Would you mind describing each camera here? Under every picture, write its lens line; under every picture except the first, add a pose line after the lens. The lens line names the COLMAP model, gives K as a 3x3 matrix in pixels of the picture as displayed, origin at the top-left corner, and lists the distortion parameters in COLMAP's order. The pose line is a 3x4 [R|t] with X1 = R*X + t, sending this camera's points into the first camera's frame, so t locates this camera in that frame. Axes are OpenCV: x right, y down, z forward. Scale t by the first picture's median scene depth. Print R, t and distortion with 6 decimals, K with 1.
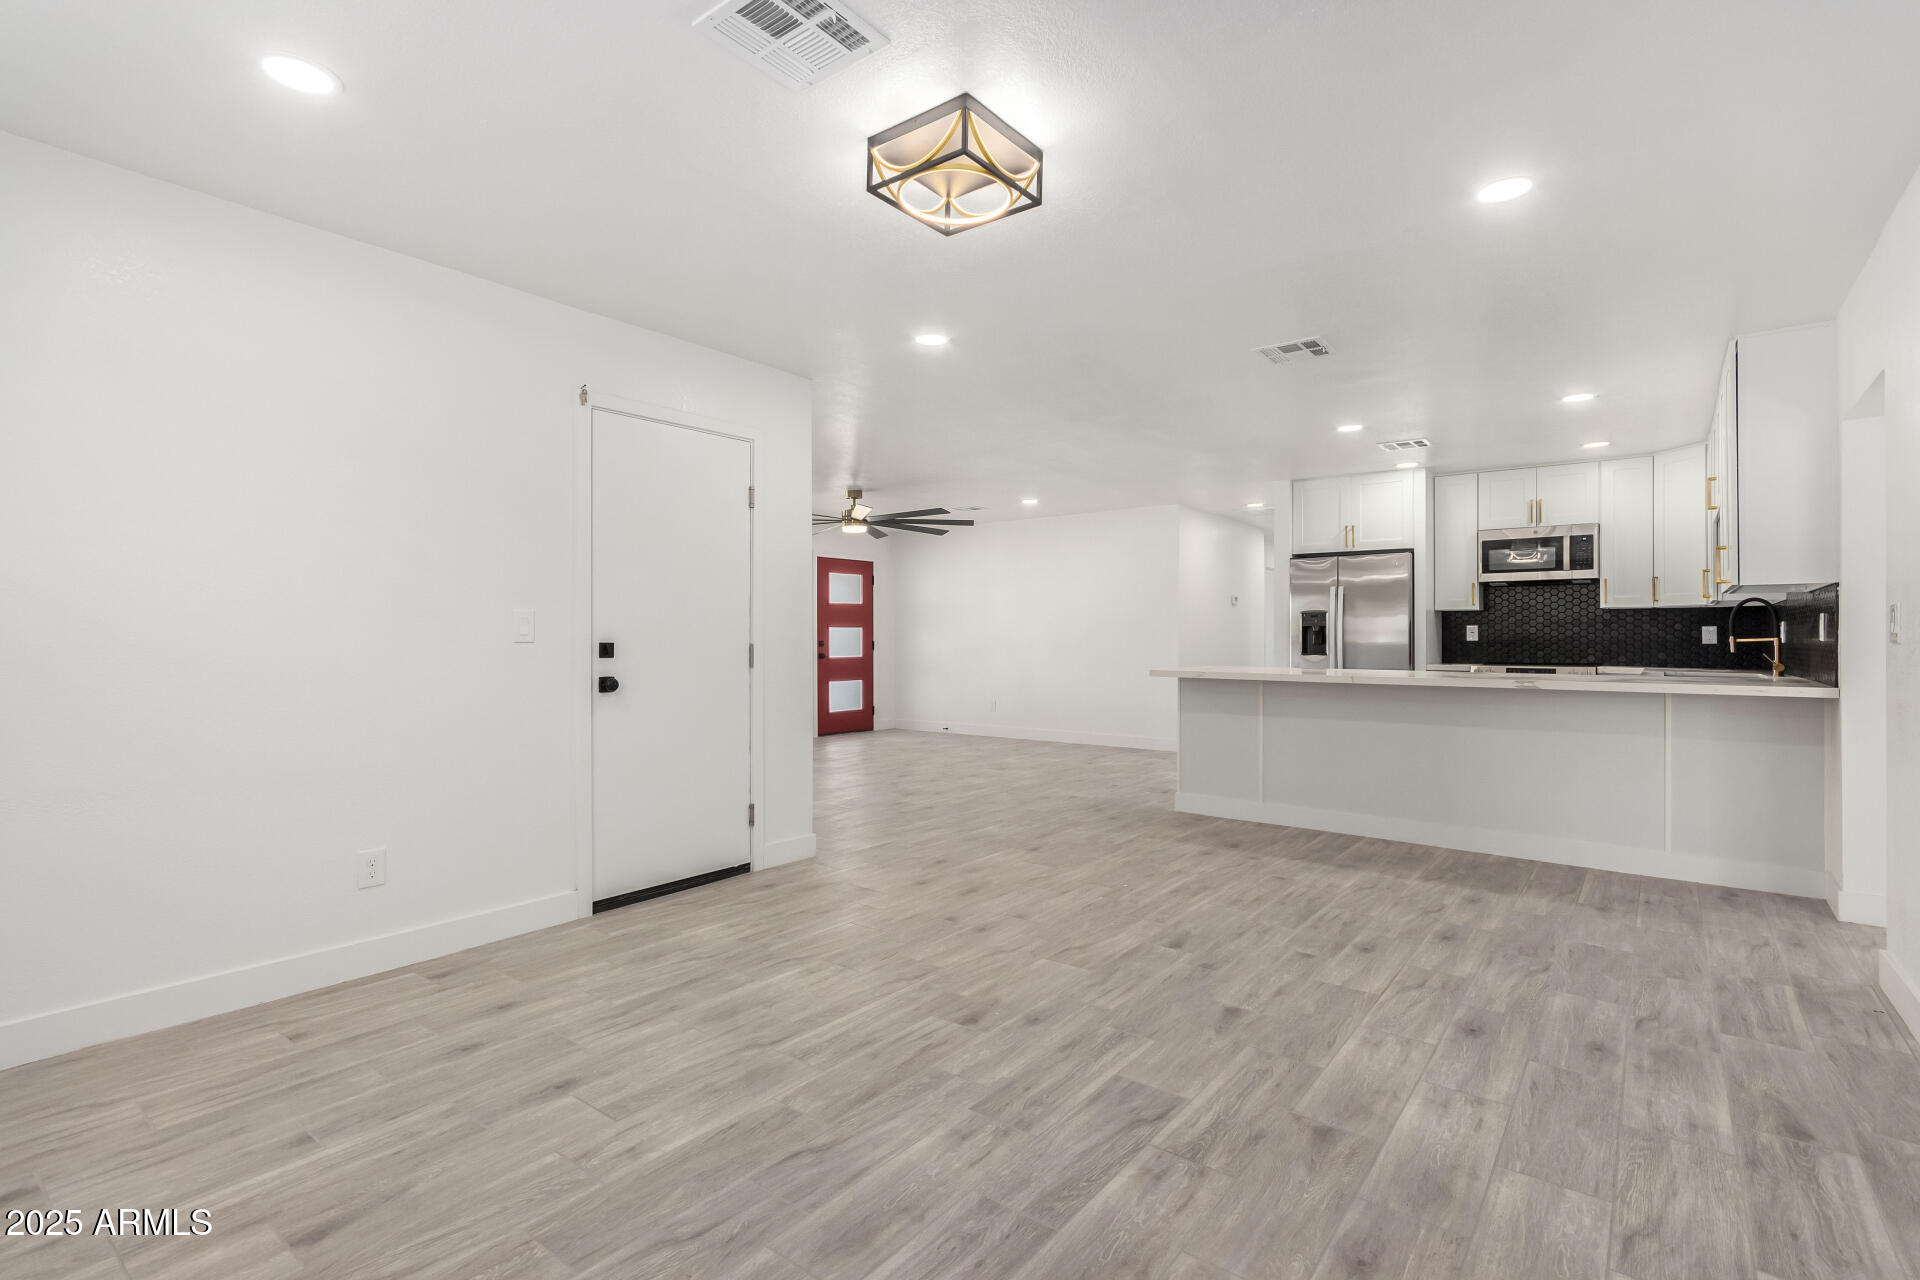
lens RADIAL K [[910.2, 0, 960.0], [0, 910.2, 640.0], [0, 0, 1]] dist [0.003742, 0.000518]
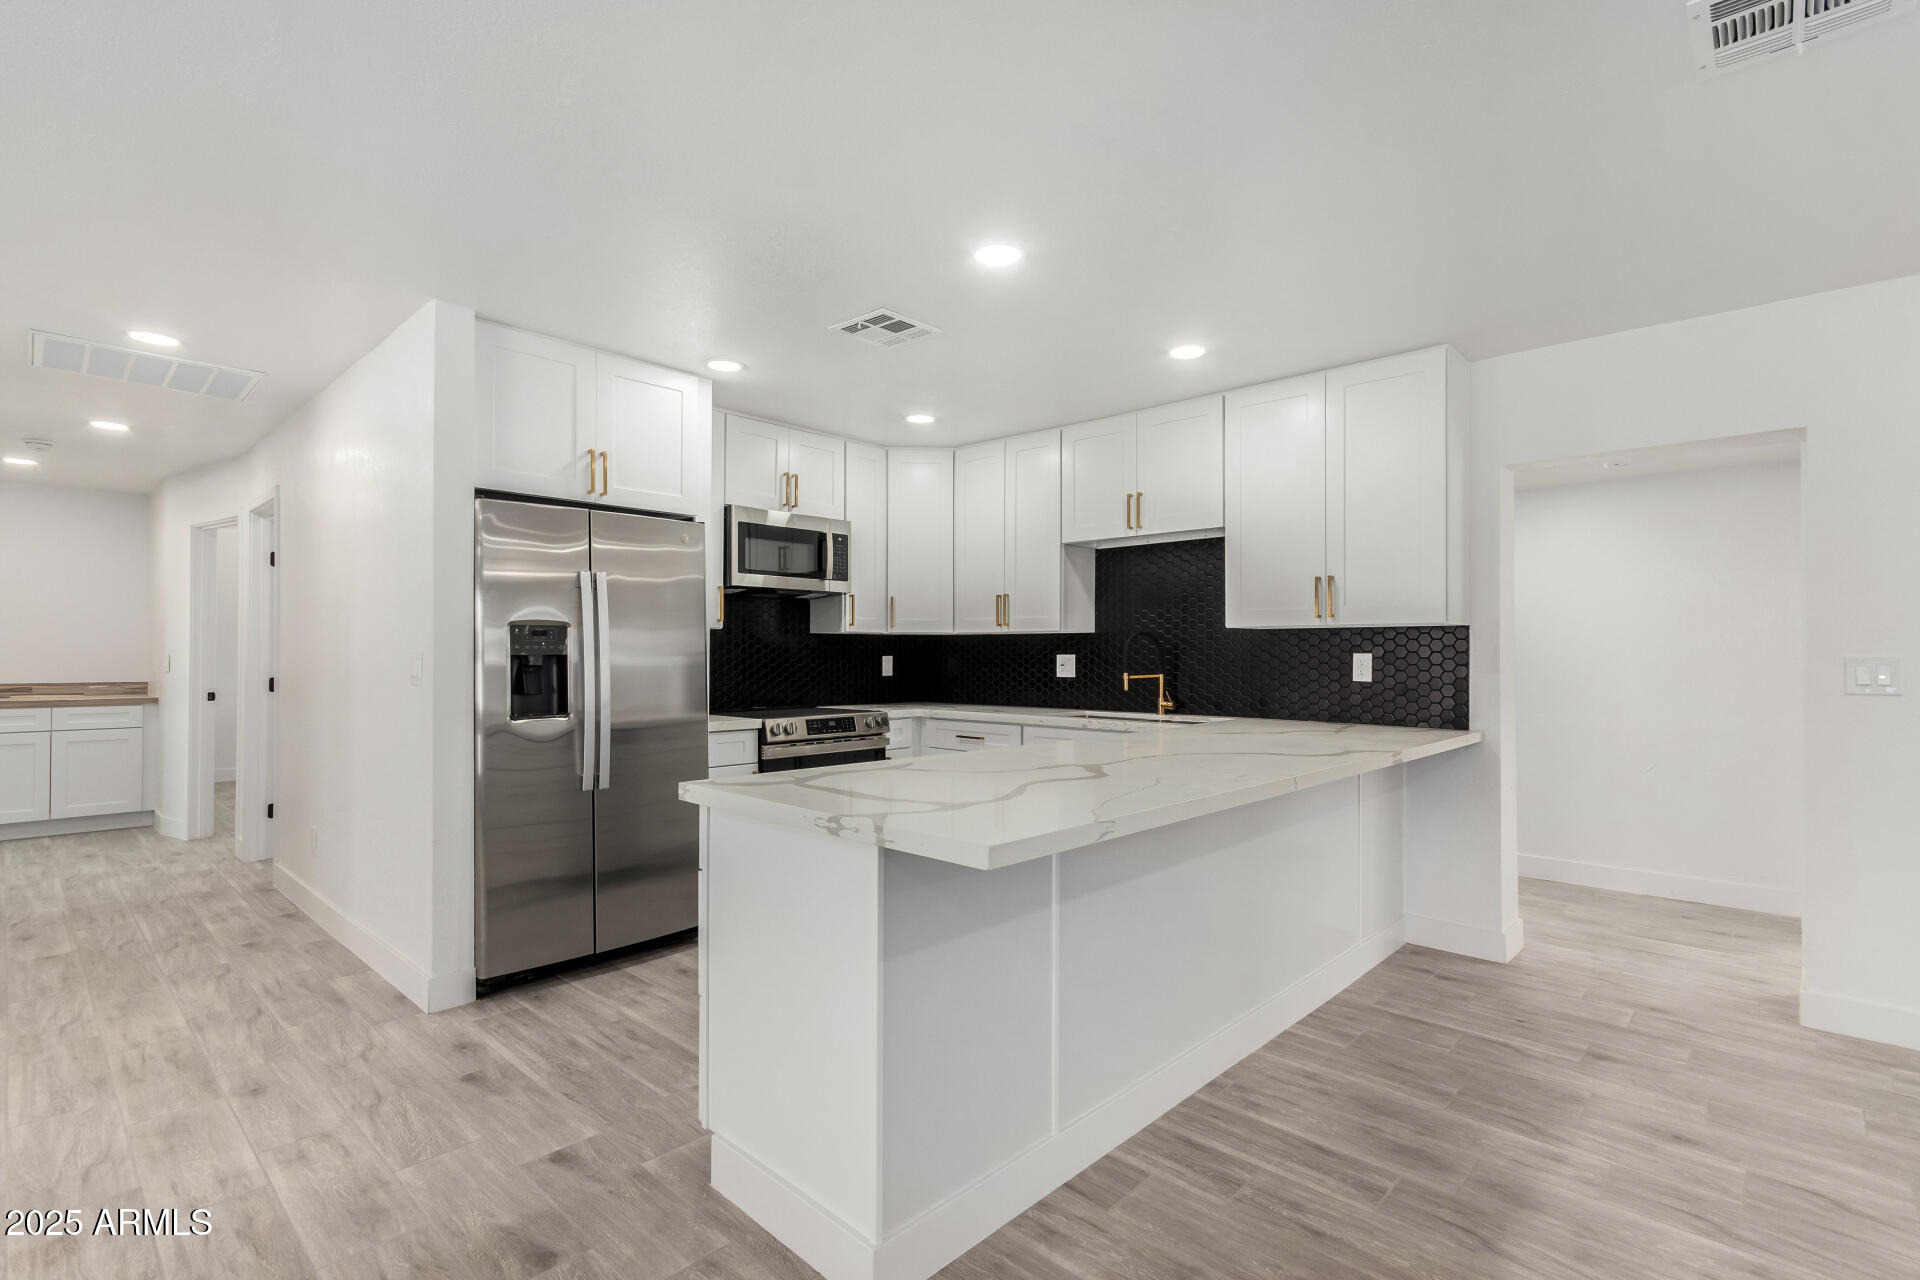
lens RADIAL K [[890.6, 0, 958.0], [0, 890.6, 668.2], [0, 0, 1]] dist [0.001756, 0.000366]
pose [[0.097190, -0.017730, 0.995108, -0.082579], [-0.000690, 0.999840, 0.017881, -0.044562], [-0.995266, -0.002425, 0.097162, 1.982365]]
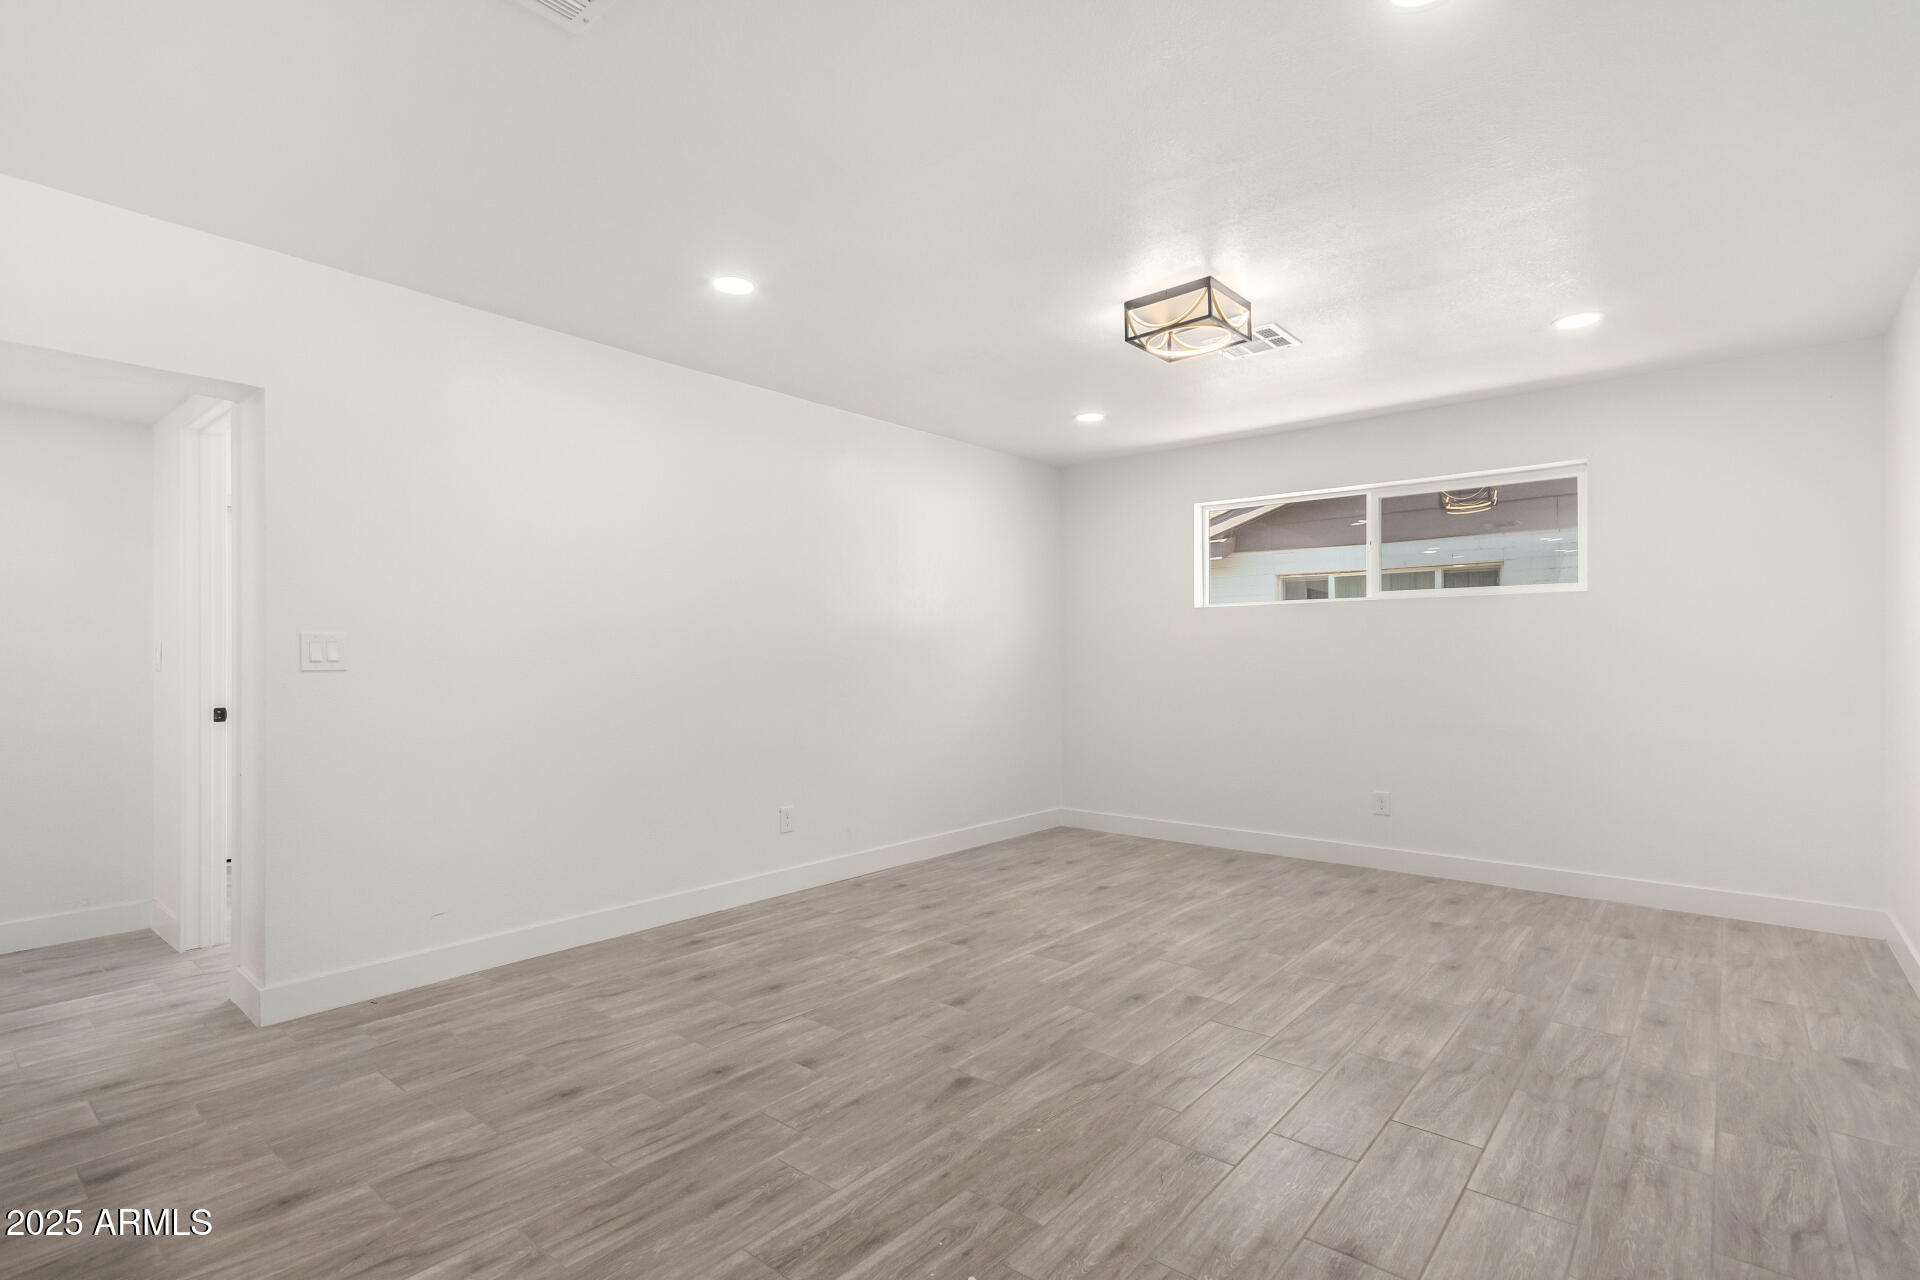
lens RADIAL K [[910.2, 0, 960.0], [0, 910.2, 640.0], [0, 0, 1]] dist [0.003742, 0.000518]
pose [[-0.999405, 0.002407, 0.034410, 0.254791], [0.001664, 0.999765, -0.021599, -0.008089], [-0.034454, -0.021528, -0.999174, 2.084718]]
